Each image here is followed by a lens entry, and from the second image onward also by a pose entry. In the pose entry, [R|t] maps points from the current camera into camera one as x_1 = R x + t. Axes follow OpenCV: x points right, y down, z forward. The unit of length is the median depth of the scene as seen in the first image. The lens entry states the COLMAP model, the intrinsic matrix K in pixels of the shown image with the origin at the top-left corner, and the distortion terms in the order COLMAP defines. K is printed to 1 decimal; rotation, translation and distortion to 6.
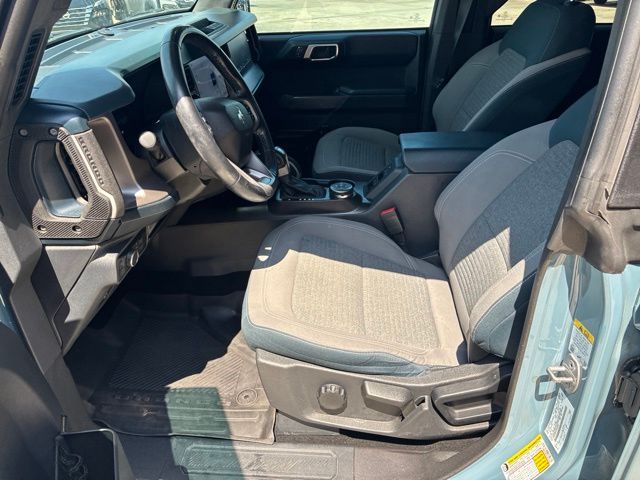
lens RADIAL K [[481.3, 0, 318.0], [0, 481.3, 240.1], [0, 0, 1]] dist [0.059029, -0.081536]
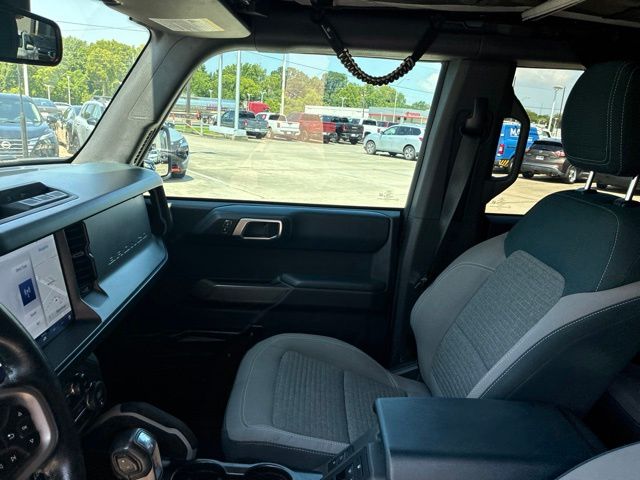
lens RADIAL K [[486.8, 0, 324.0], [0, 486.8, 235.6], [0, 0, 1]] dist [0.013377, 0.000354]
pose [[0.991299, 0.071665, 0.110411, 0.024356], [-0.036374, 0.955276, -0.293471, -0.171525], [-0.126505, 0.286902, 0.949570, 0.309965]]
